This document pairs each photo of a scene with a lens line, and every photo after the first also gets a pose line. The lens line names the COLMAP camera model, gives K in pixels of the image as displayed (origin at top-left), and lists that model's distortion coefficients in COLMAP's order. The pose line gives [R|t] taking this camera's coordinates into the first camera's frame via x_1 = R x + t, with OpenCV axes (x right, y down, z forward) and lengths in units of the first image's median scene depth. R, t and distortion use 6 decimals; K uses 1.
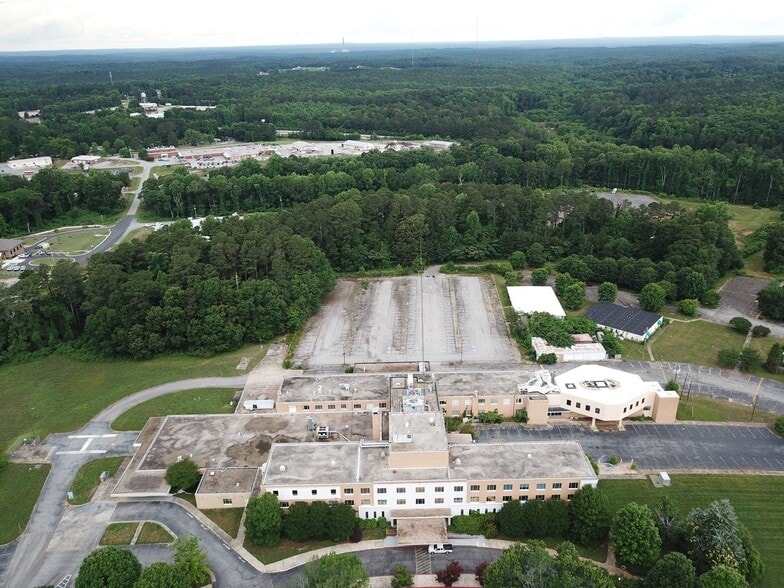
lens RADIAL K [[598.6, 0, 394.2], [0, 598.6, 300.2], [0, 0, 1]] dist [0.006260, -0.008284]
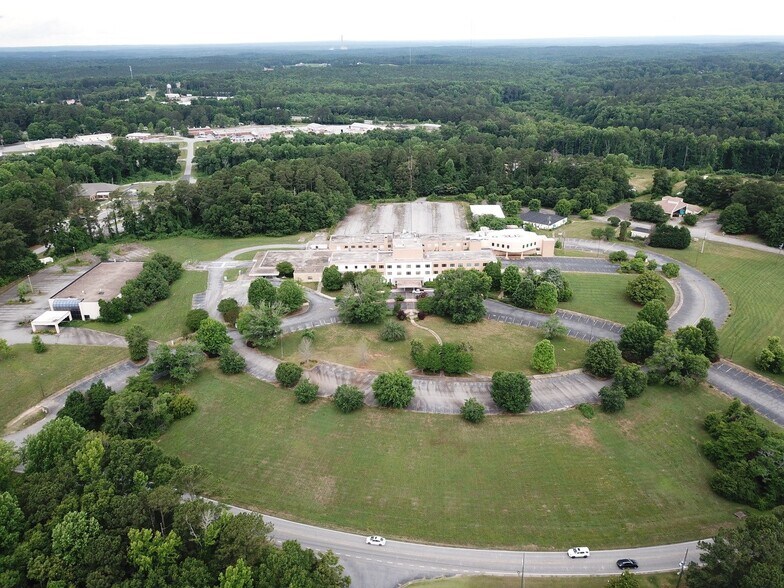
lens RADIAL K [[598.6, 0, 393.1], [0, 598.6, 296.4], [0, 0, 1]] dist [0.006260, -0.008284]
pose [[0.999984, 0.004518, 0.003298, -0.009179], [-0.004510, 0.999987, -0.002390, 0.259605], [-0.003309, 0.002375, 0.999992, -0.610820]]
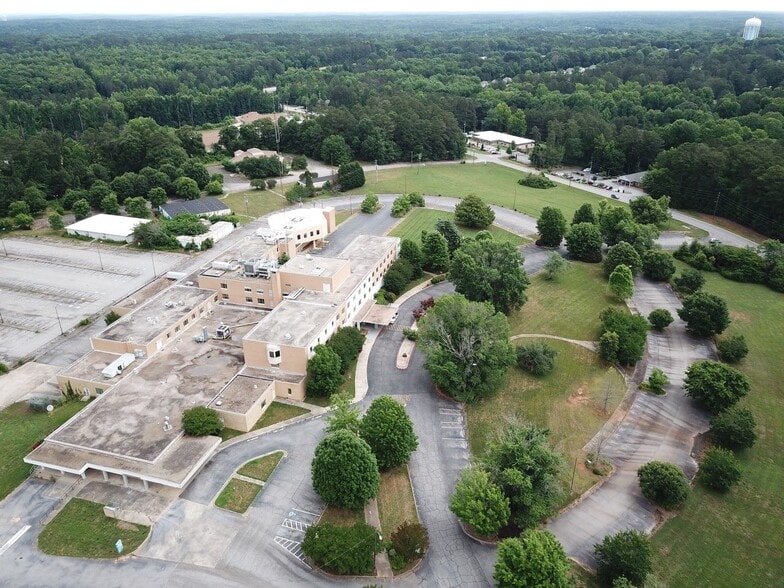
lens RADIAL K [[598.6, 0, 393.5], [0, 598.6, 298.8], [0, 0, 1]] dist [0.006260, -0.008284]
pose [[0.296737, -0.396073, 0.868949, -0.616244], [0.374127, 0.885412, 0.275816, 0.011328], [-0.878622, 0.243252, 0.410916, 0.270492]]
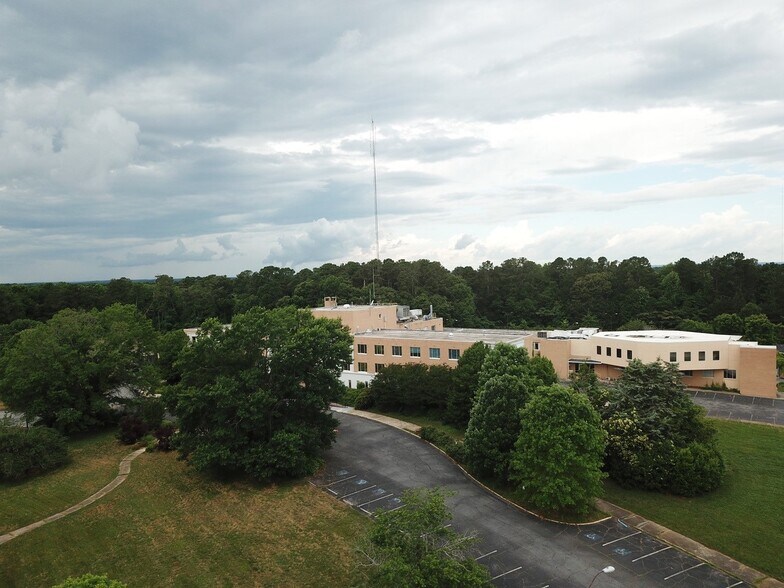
lens RADIAL K [[598.6, 0, 393.6], [0, 598.6, 297.1], [0, 0, 1]] dist [0.006260, -0.008284]
pose [[0.841252, 0.019617, -0.540287, 0.369468], [-0.204965, 0.936313, -0.285143, 0.287425], [0.500285, 0.350617, 0.791696, 0.223771]]
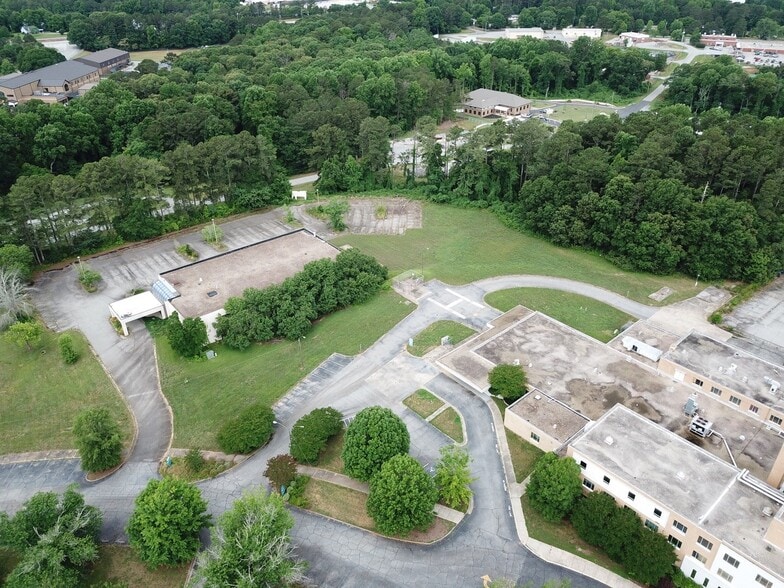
lens RADIAL K [[598.6, 0, 398.9], [0, 598.6, 300.9], [0, 0, 1]] dist [0.006260, -0.008284]
pose [[0.659749, 0.405209, -0.632880, 0.022197], [-0.301925, 0.914137, 0.270545, 0.005190], [0.688166, 0.012590, 0.725444, 0.190786]]
